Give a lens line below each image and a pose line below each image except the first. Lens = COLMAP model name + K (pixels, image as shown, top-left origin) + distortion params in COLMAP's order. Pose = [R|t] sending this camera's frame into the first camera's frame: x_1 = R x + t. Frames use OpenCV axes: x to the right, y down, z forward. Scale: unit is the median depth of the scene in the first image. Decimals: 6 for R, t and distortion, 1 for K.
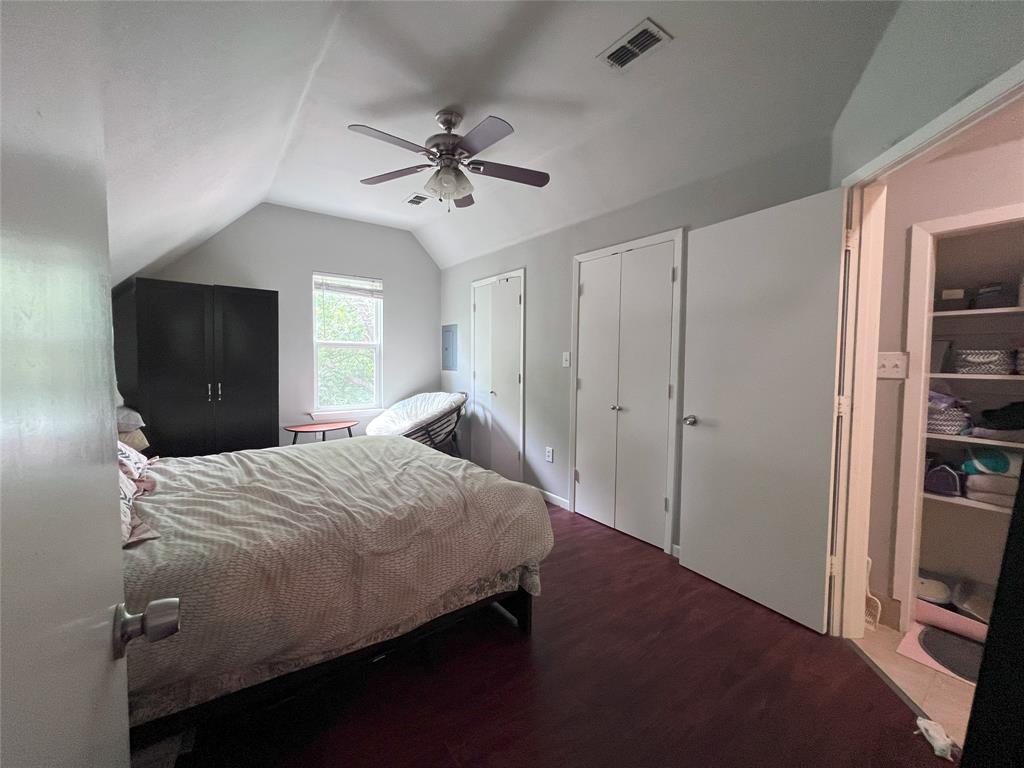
lens RADIAL K [[409.8, 0, 511.1], [0, 409.8, 383.4], [0, 0, 1]] dist [0.000745, -0.000026]
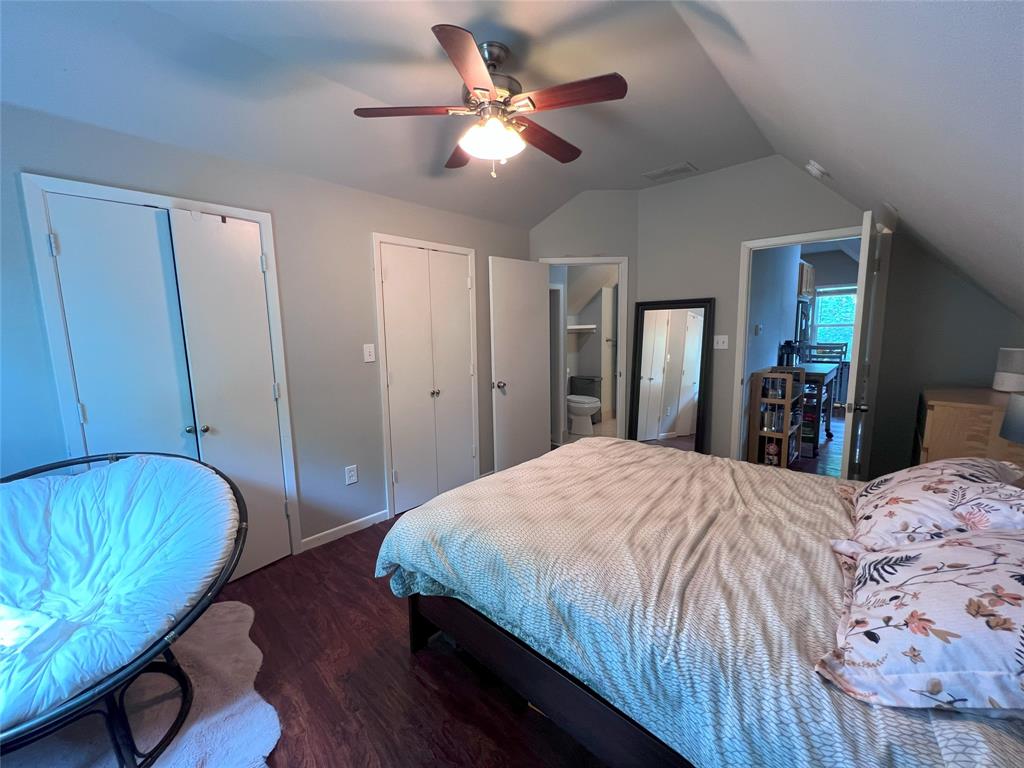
lens RADIAL K [[409.8, 0, 510.1], [0, 409.8, 379.8], [0, 0, 1]] dist [0.000745, -0.000026]
pose [[-0.184436, -0.134185, 0.973642, -0.749006], [0.072136, 0.986116, 0.149569, -0.109294], [-0.980194, 0.097820, -0.172196, 0.862319]]
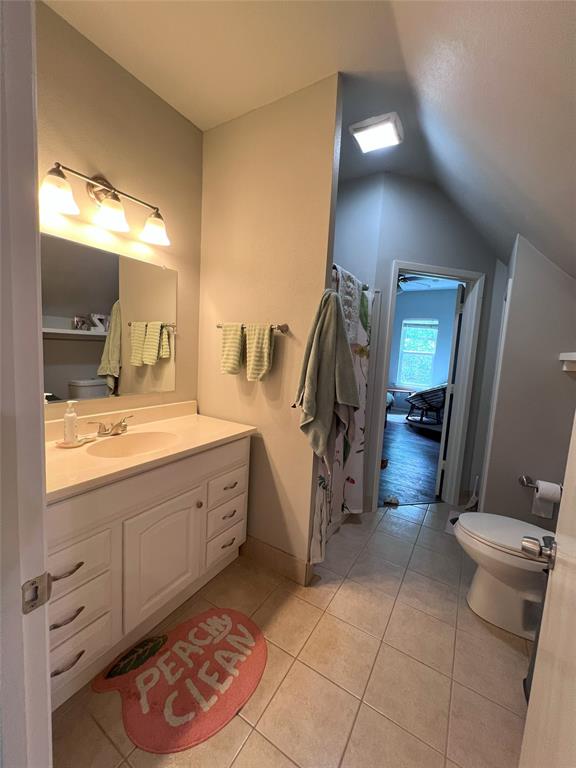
lens RADIAL K [[307.4, 0, 289.1], [0, 307.4, 381.2], [0, 0, 1]] dist [0.000745, -0.000026]
pose [[0.370605, 0.119858, -0.921024, 1.034237], [-0.114735, 0.989951, 0.082660, -0.009251], [0.921677, 0.075039, 0.380633, -0.198832]]
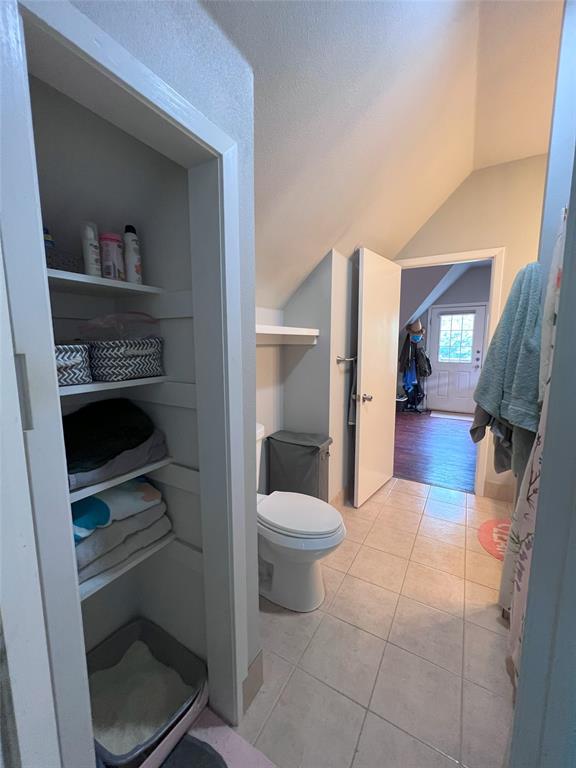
lens RADIAL K [[307.4, 0, 288.6], [0, 307.4, 384.8], [0, 0, 1]] dist [0.000745, -0.000026]
pose [[-0.386853, -0.125148, 0.913610, 0.347773], [0.052044, 0.986206, 0.157130, -0.042533], [-0.920672, 0.108334, -0.375003, 0.485420]]
